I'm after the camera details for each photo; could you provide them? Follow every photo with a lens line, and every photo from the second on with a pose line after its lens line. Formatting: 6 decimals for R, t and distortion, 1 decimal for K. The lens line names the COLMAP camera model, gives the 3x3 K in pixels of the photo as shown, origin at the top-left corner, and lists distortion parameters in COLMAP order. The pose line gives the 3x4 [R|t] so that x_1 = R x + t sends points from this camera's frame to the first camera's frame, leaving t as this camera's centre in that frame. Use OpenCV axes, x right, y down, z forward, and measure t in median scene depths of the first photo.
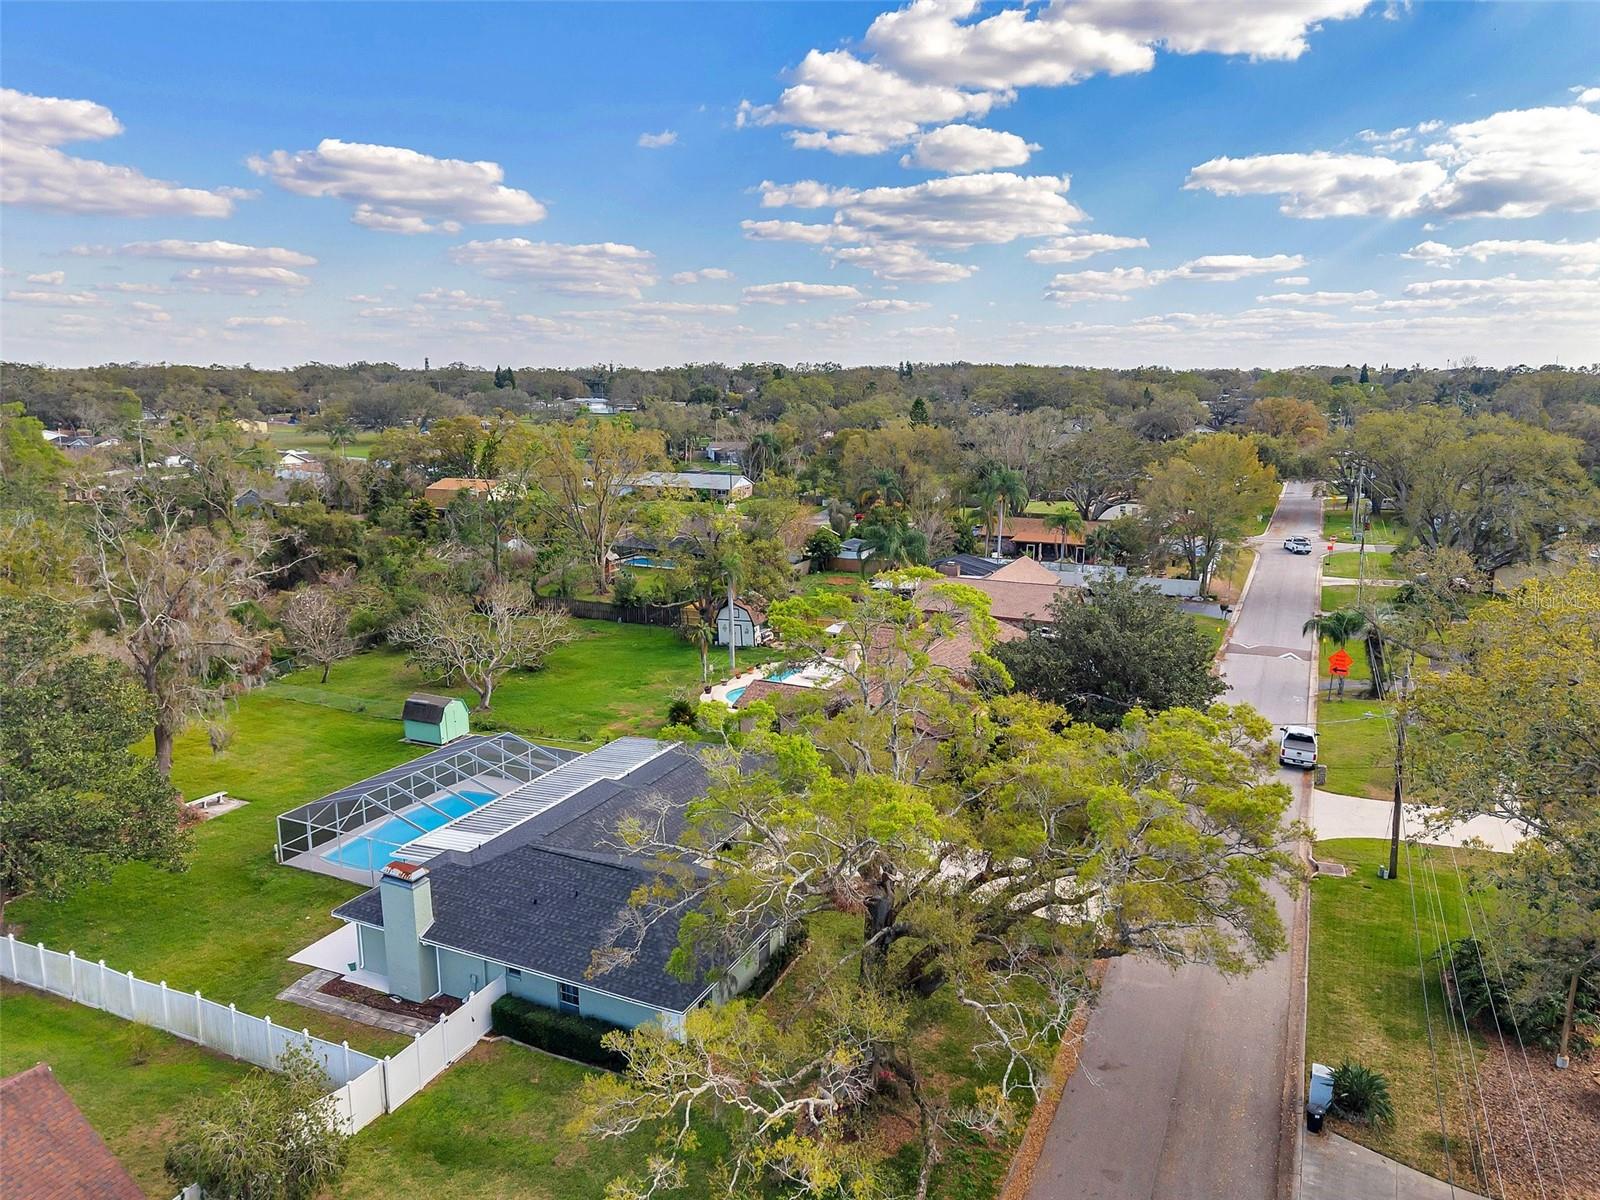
lens RADIAL K [[1120.7, 0, 801.9], [0, 1120.7, 623.3], [0, 0, 1]] dist [-0.010474, -0.006664]
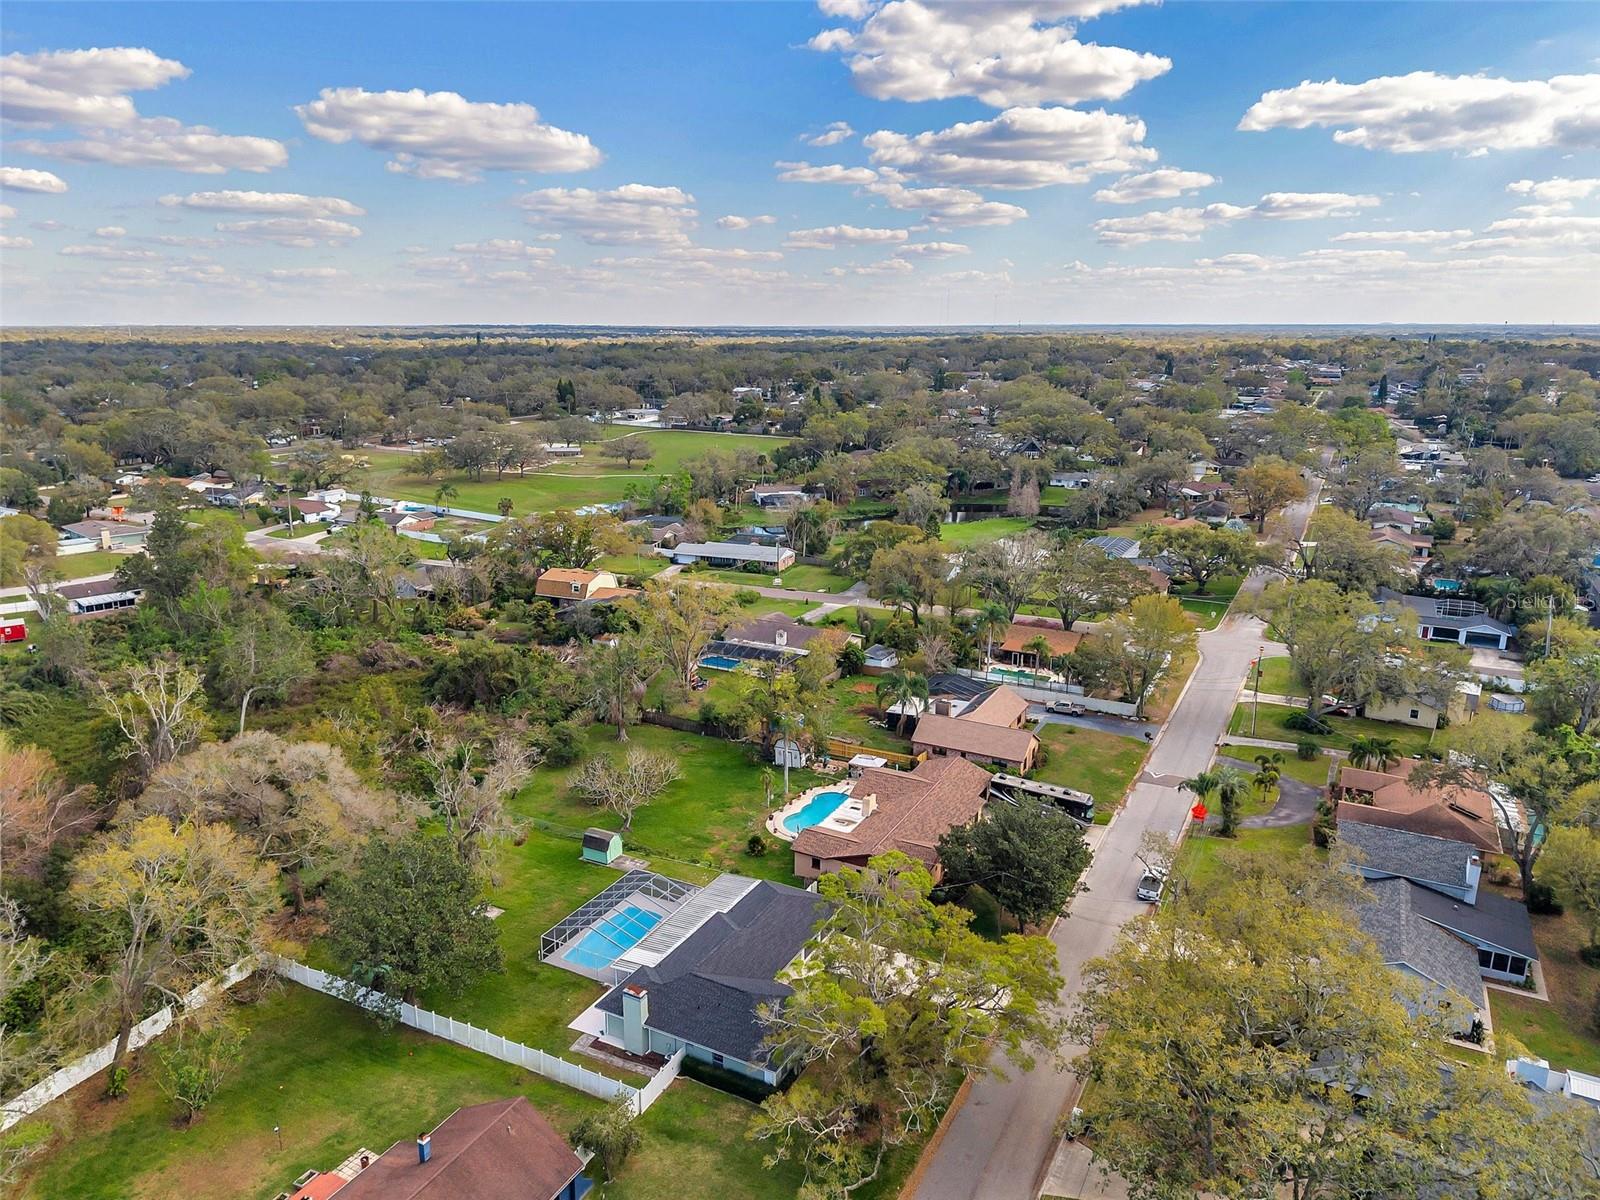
lens RADIAL K [[1099.2, 0, 753.5], [0, 1099.2, 596.8], [0, 0, 1]] dist [0.051278, -0.155521]
pose [[0.997107, 0.007912, -0.075596, 0.003559], [-0.006920, 0.999887, 0.013369, -0.378115], [0.075693, -0.012807, 0.997049, -0.703637]]
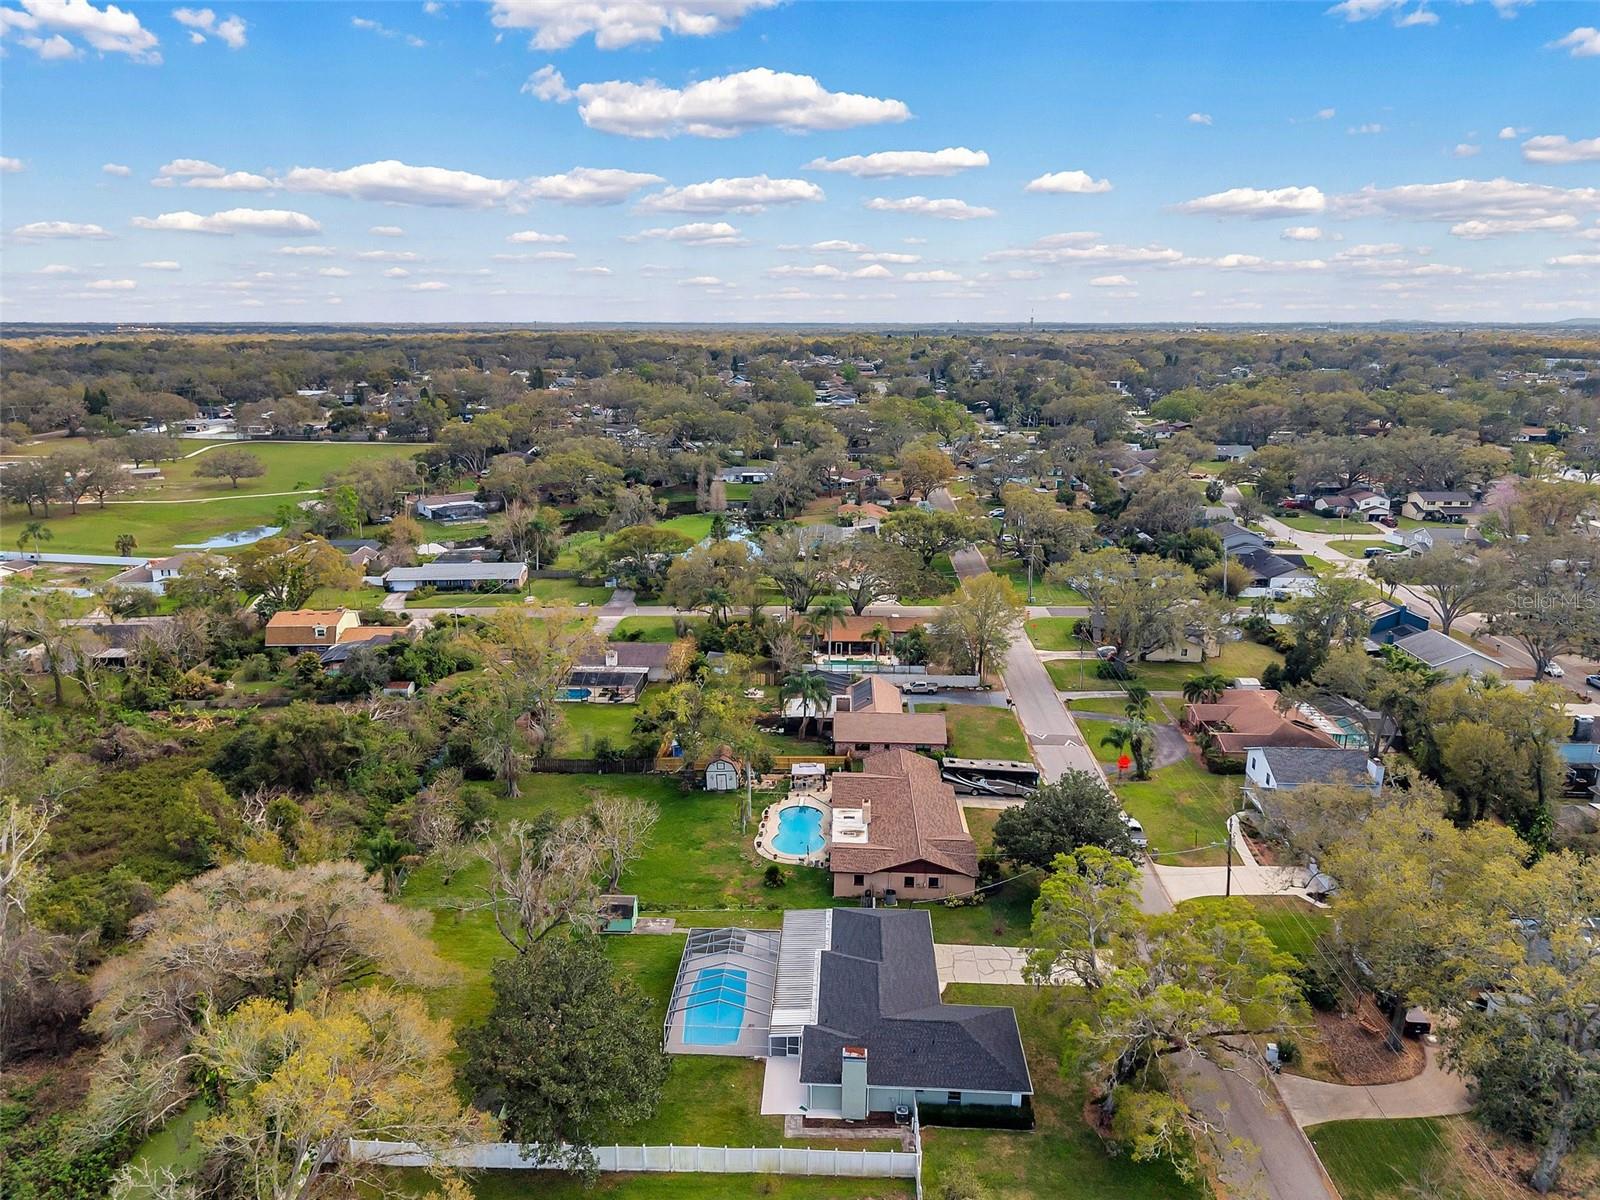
lens RADIAL K [[1109.5, 0, 790.7], [0, 1109.5, 600.6], [0, 0, 1]] dist [0.005214, -0.004666]
pose [[0.930748, -0.100401, 0.351609, -0.744873], [0.092979, 0.994943, 0.037979, -0.440250], [-0.353644, -0.002657, 0.935376, -0.501845]]
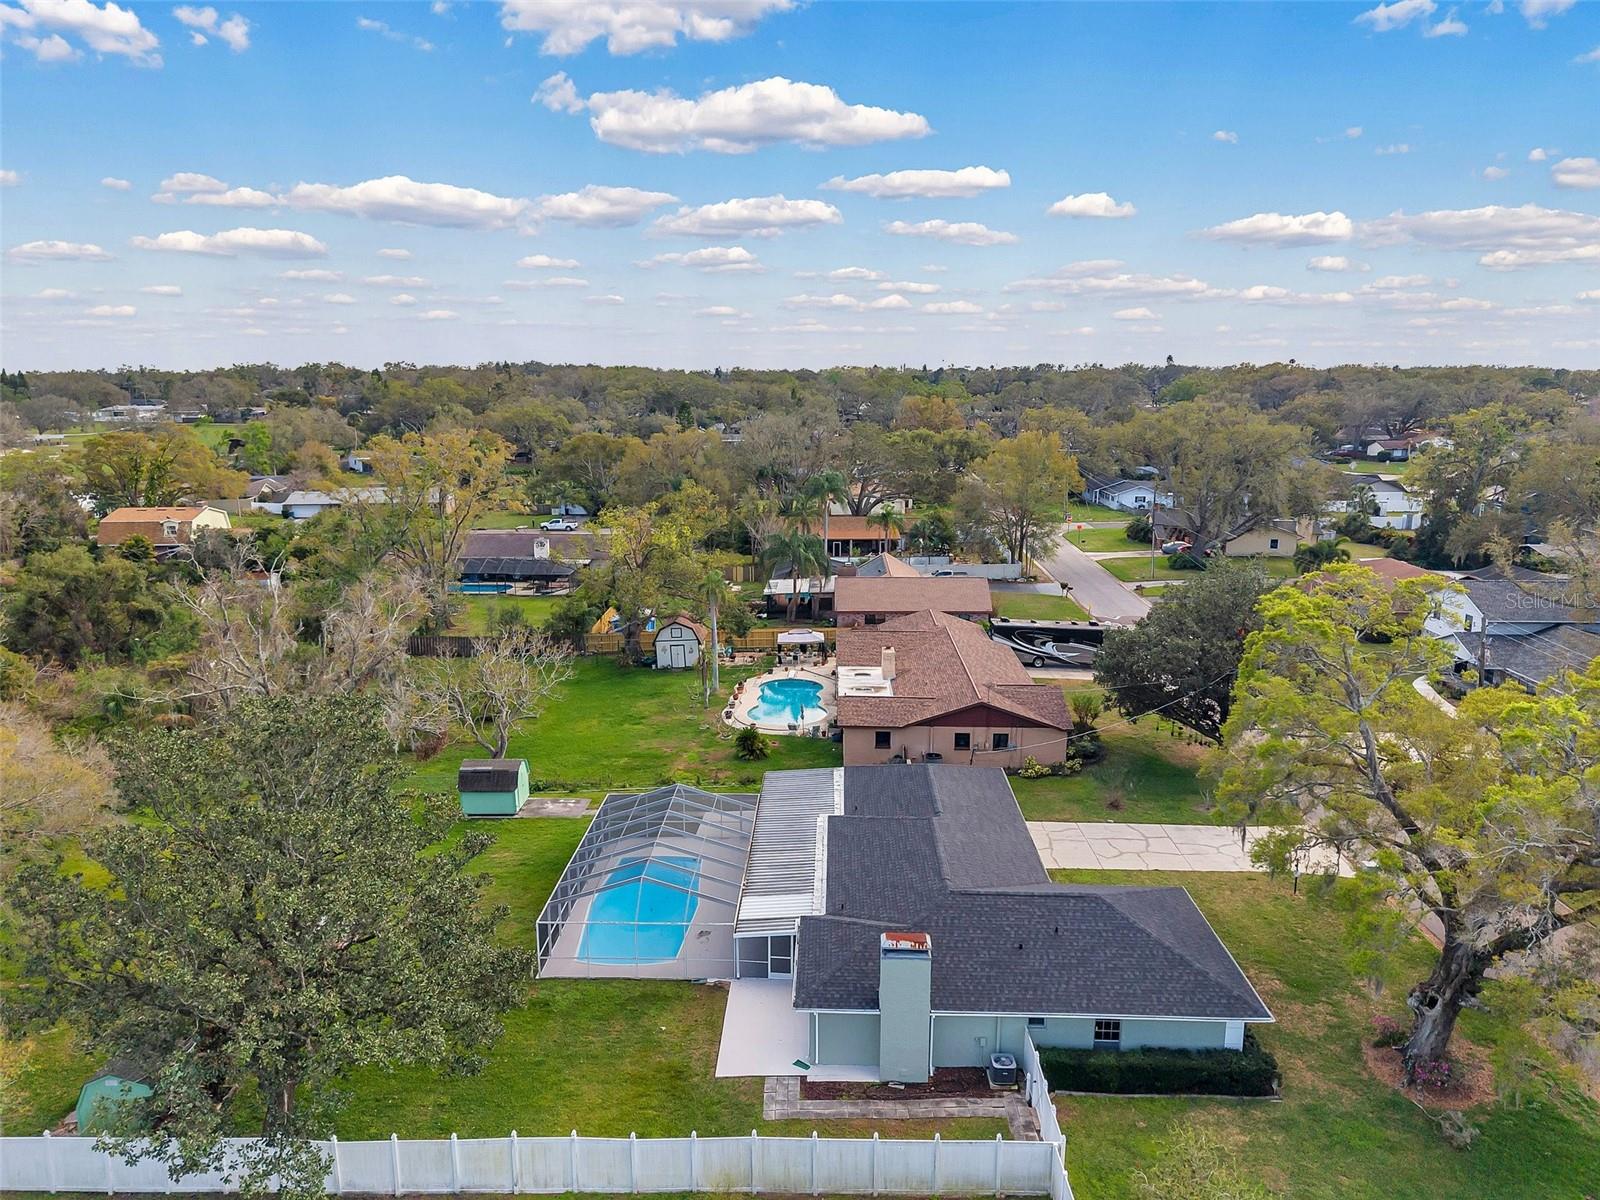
lens RADIAL K [[1148.9, 0, 812.2], [0, 1148.9, 522.4], [0, 0, 1]] dist [0.004927, -0.005301]
pose [[0.929497, -0.057830, 0.364268, -0.539411], [0.089680, 0.993428, -0.071122, -0.040271], [-0.357761, 0.098775, 0.928575, 0.084202]]
